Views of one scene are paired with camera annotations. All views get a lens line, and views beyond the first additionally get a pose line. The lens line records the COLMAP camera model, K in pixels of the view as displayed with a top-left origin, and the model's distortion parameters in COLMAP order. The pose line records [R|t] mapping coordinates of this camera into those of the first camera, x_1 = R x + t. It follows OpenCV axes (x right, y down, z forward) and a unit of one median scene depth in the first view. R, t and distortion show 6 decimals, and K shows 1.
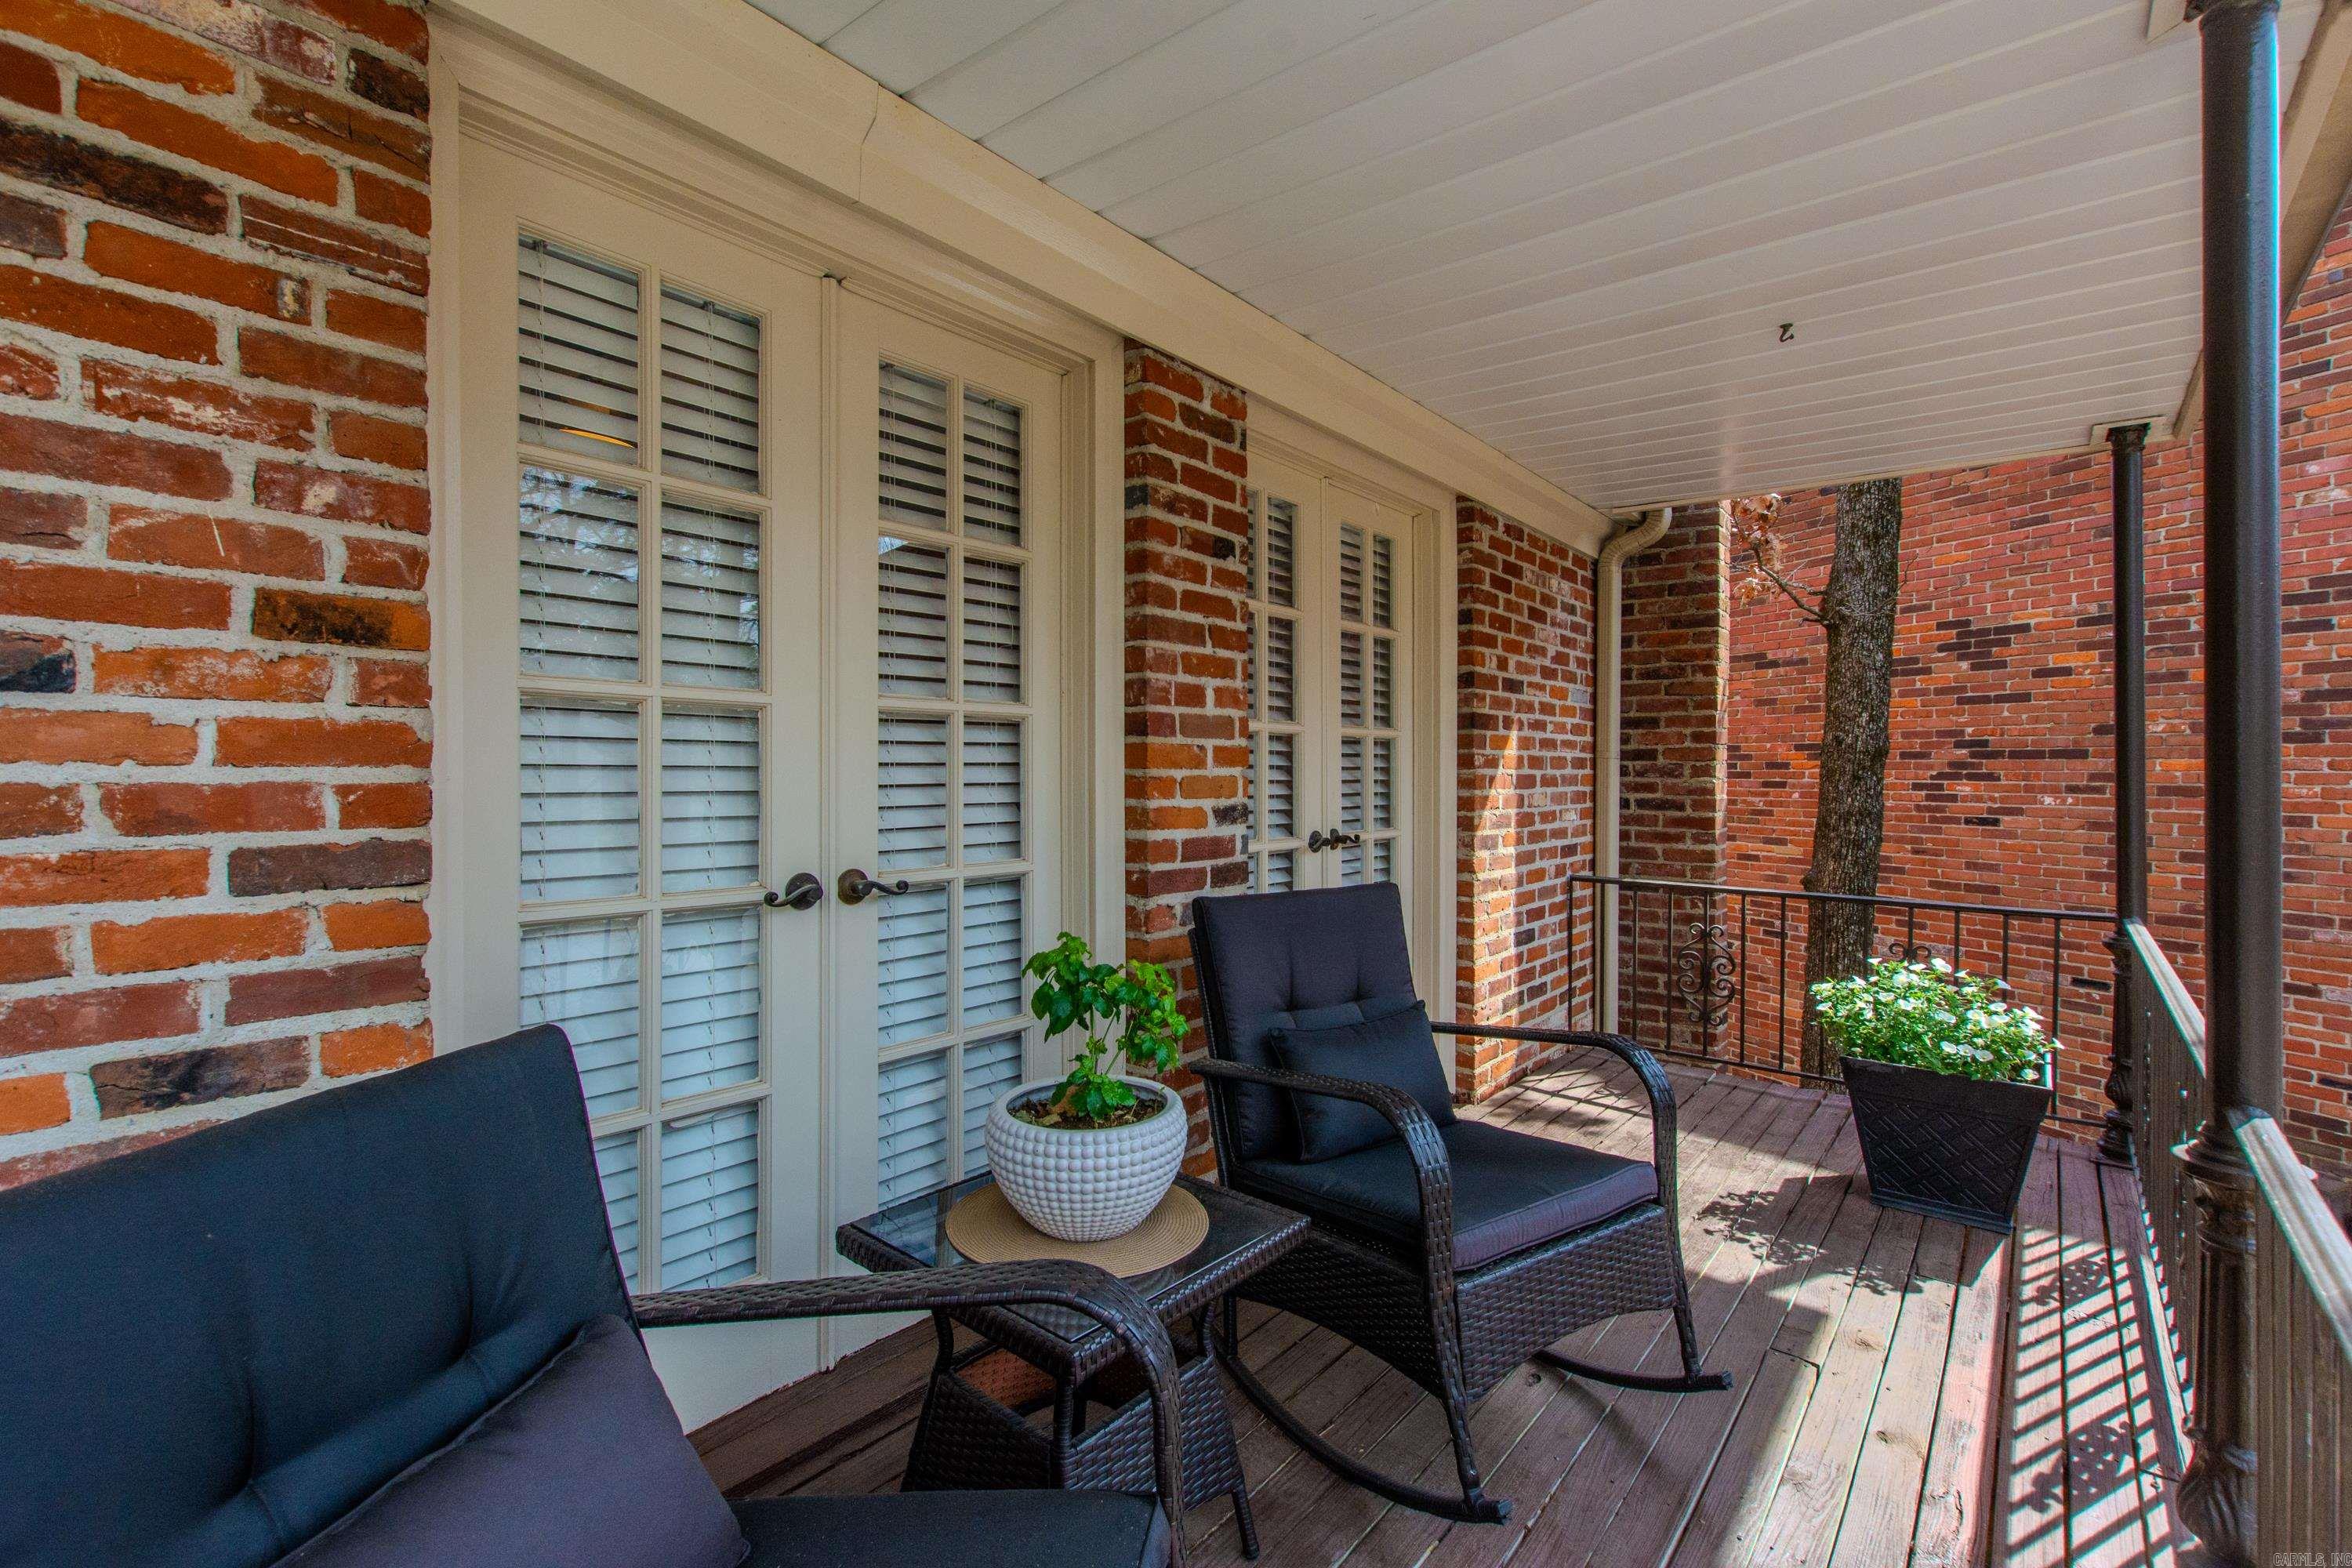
lens RADIAL K [[1080.4, 0, 1154.0], [0, 1080.4, 772.3], [0, 0, 1]] dist [-0.018332, -0.000118]
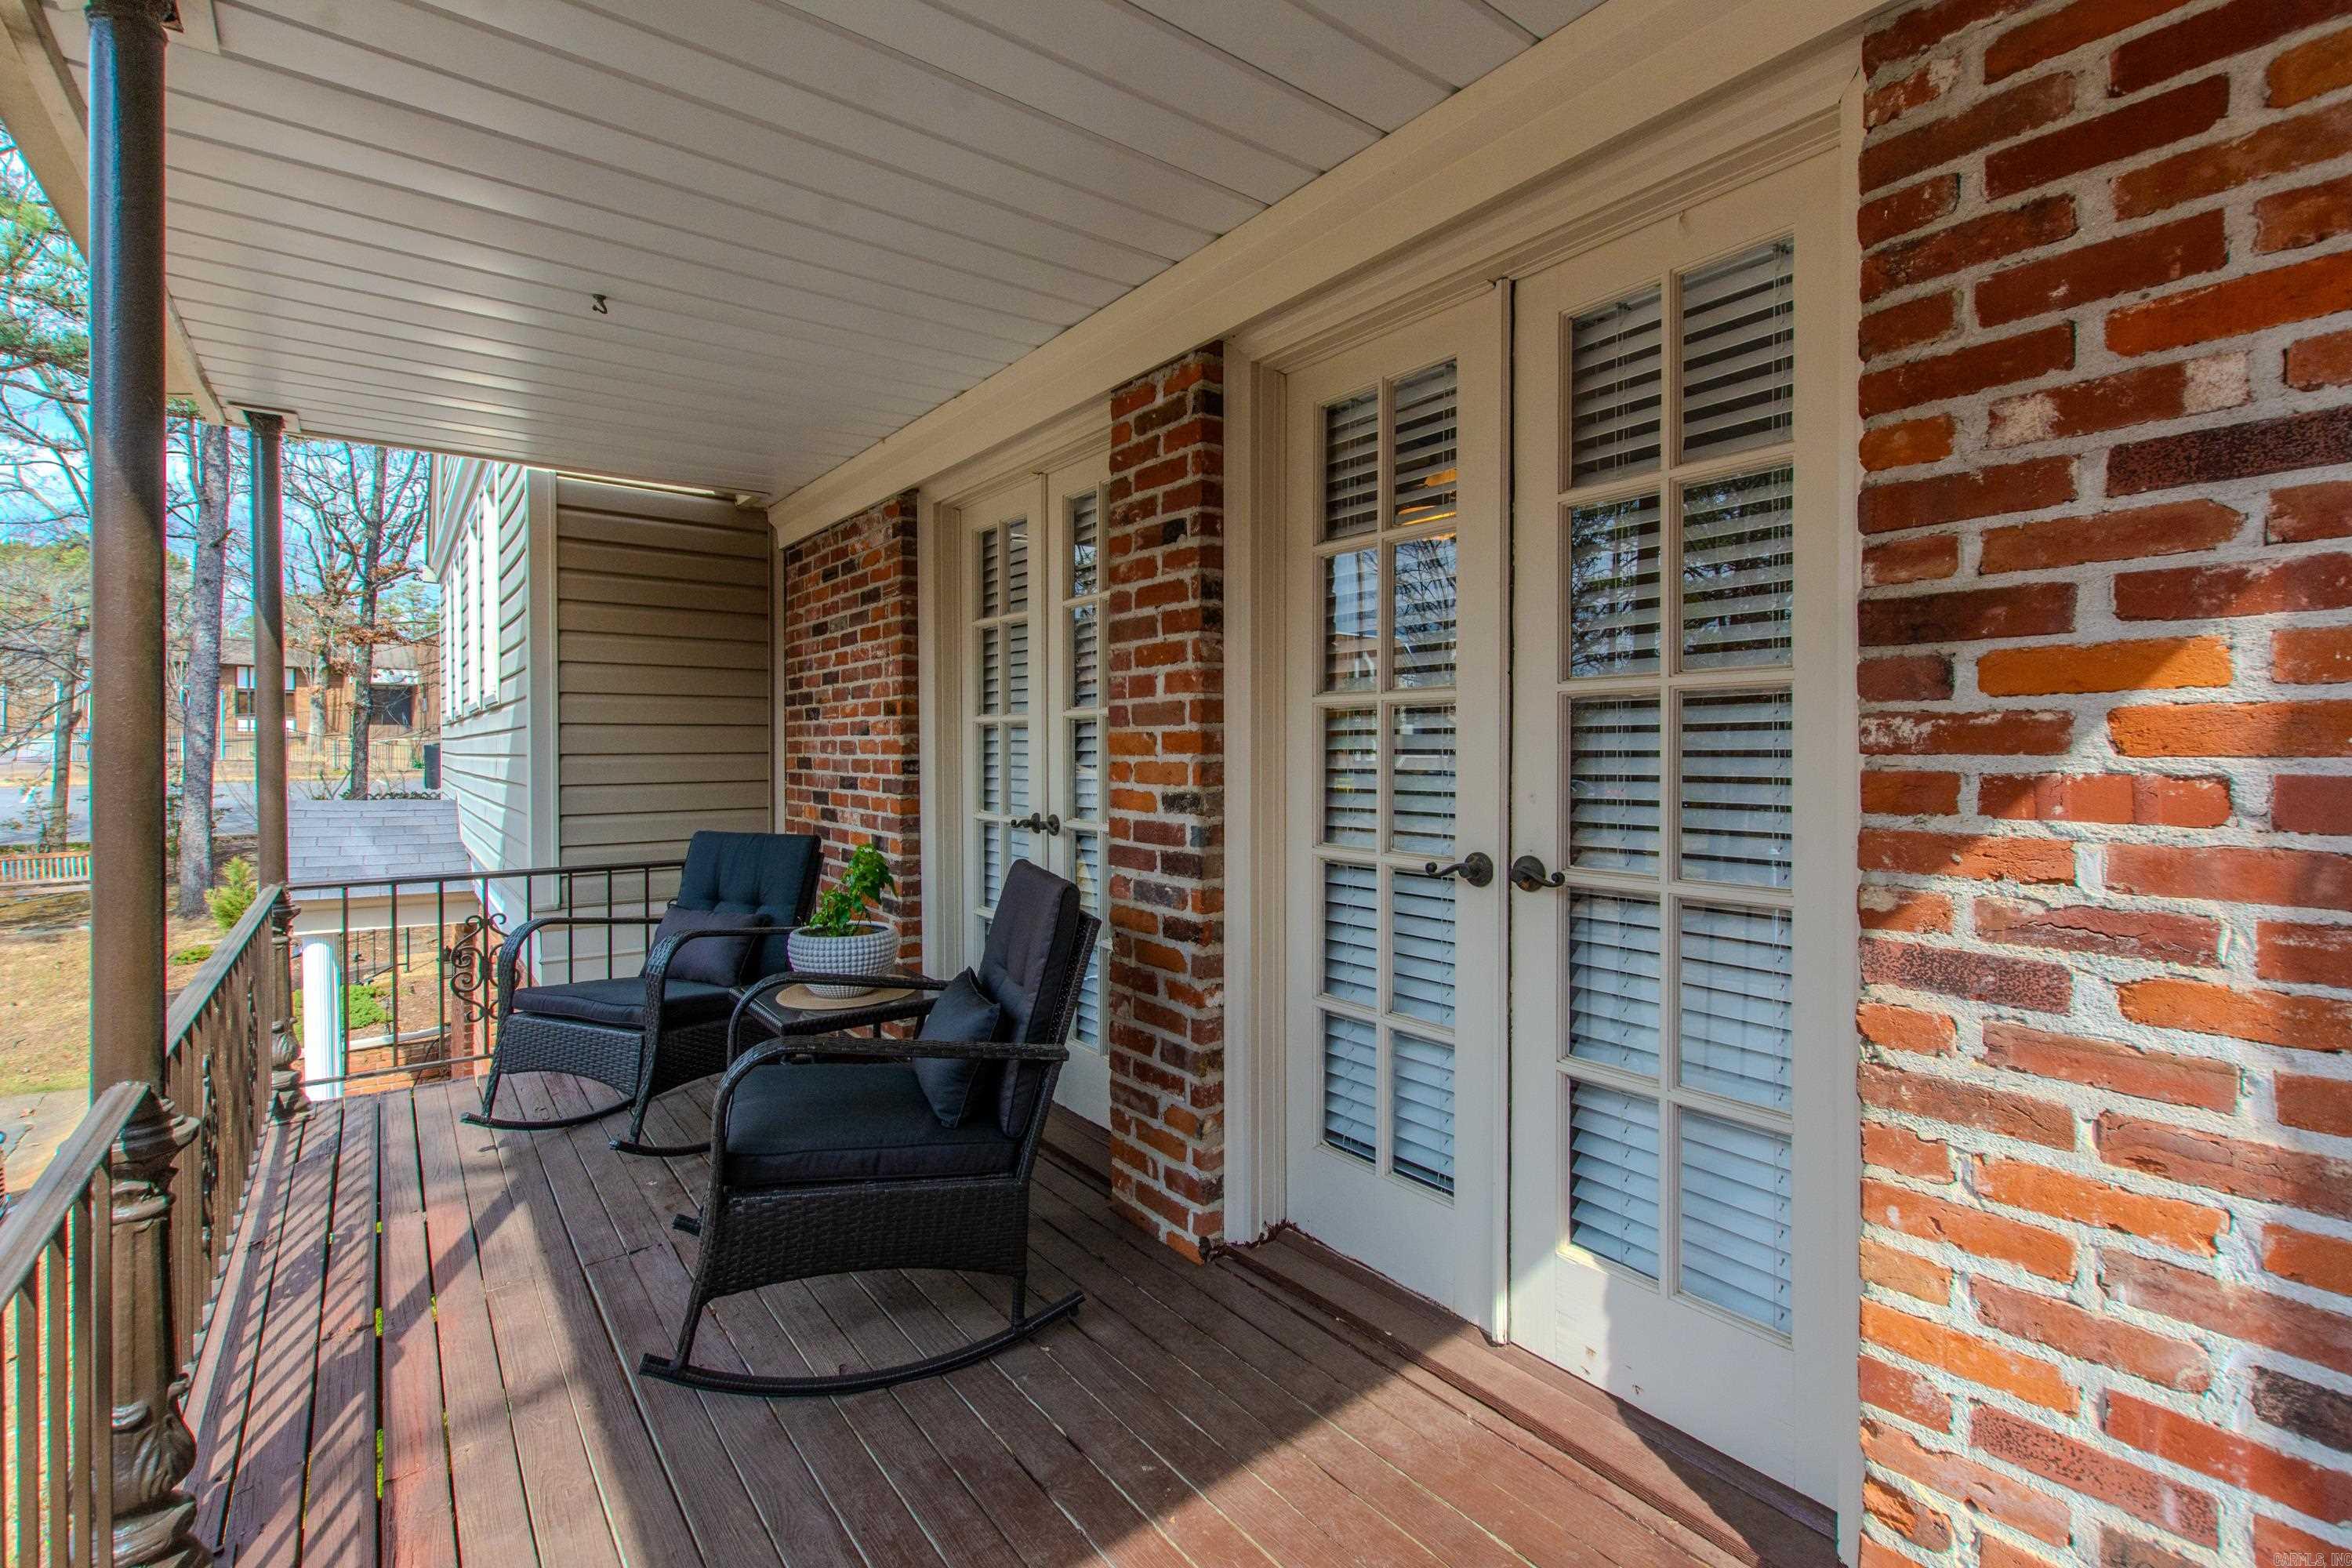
lens RADIAL K [[1080.4, 0, 1213.4], [0, 1080.4, 762.1], [0, 0, 1]] dist [-0.018332, -0.000118]
pose [[-0.223193, 0.003224, -0.974769, 0.643876], [-0.005980, 0.999971, 0.004677, -0.001123], [0.974756, 0.006873, -0.223167, 0.797238]]
